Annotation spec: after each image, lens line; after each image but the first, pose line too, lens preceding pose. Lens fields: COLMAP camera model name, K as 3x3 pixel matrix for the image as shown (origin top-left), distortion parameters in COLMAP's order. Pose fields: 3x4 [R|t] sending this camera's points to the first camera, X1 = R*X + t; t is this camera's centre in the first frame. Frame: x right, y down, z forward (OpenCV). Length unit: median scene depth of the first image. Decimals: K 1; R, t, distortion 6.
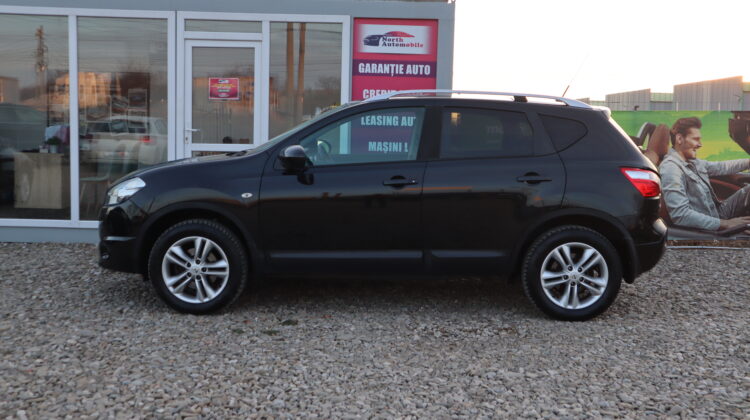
lens RADIAL K [[872.2, 0, 375.0], [0, 872.2, 210.0], [0, 0, 1]] dist [0.009788, 0.042119]
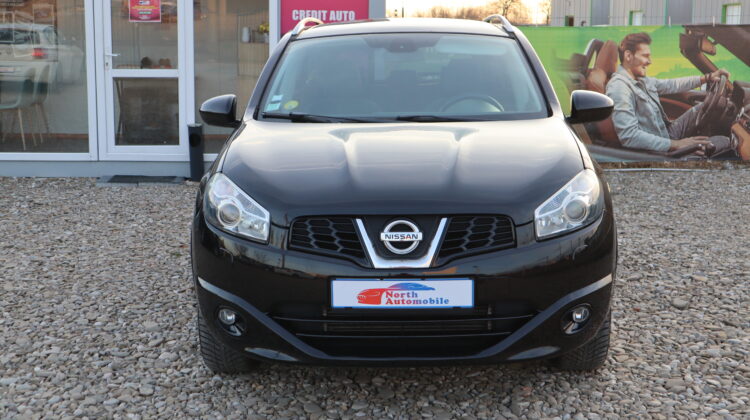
lens RADIAL K [[1126.8, 0, 375.0], [0, 1126.8, 210.0], [0, 0, 1]] dist [0.005528, 0.050296]
pose [[0.998781, -0.018596, 0.045721, 0.016317], [0.015270, 0.997283, 0.072064, -0.007652], [-0.046937, -0.071278, 0.996352, -0.249978]]
